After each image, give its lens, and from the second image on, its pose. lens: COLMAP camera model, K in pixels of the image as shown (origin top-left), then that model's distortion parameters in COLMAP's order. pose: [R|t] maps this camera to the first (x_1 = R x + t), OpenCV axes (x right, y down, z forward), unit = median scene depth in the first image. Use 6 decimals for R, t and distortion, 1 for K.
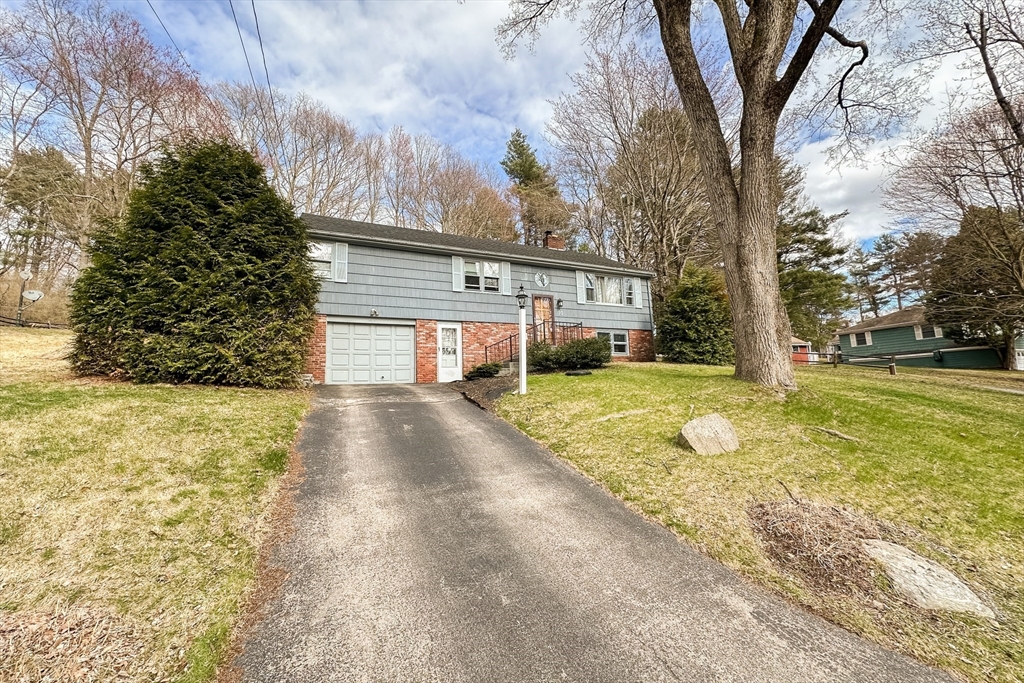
lens RADIAL K [[409.1, 0, 512.0], [0, 409.1, 341.5], [0, 0, 1]] dist [-0.002403, -0.000252]
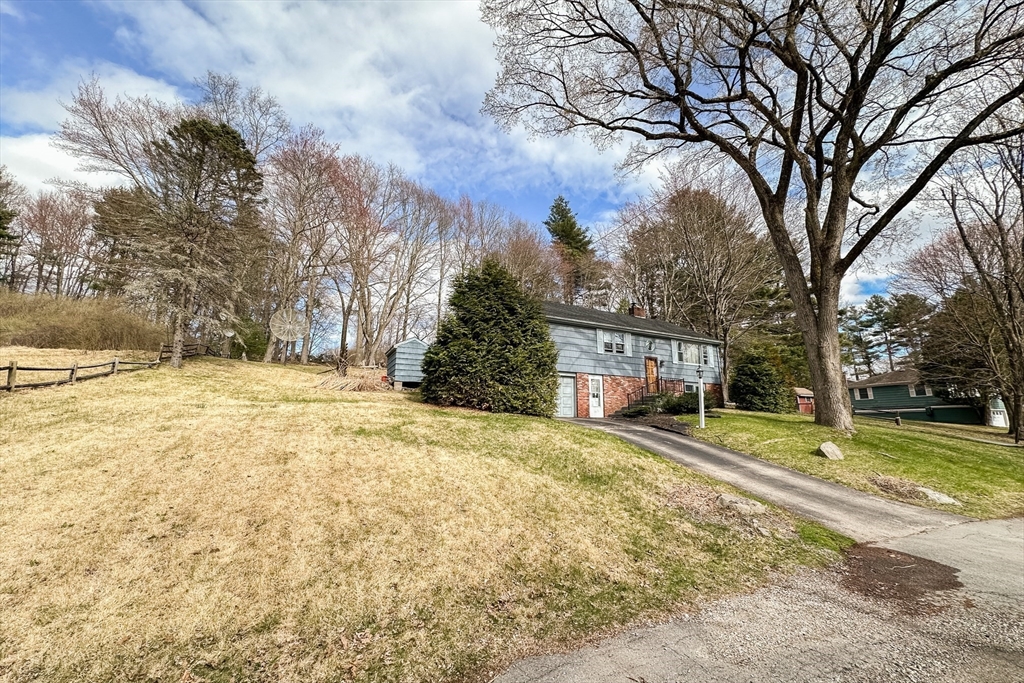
lens RADIAL K [[409.1, 0, 512.0], [0, 409.1, 341.5], [0, 0, 1]] dist [-0.002403, -0.000252]
pose [[0.998833, 0.046005, 0.014673, -0.460375], [-0.044651, 0.995622, -0.082112, -0.032992], [-0.018386, 0.081361, 0.996515, -0.420386]]
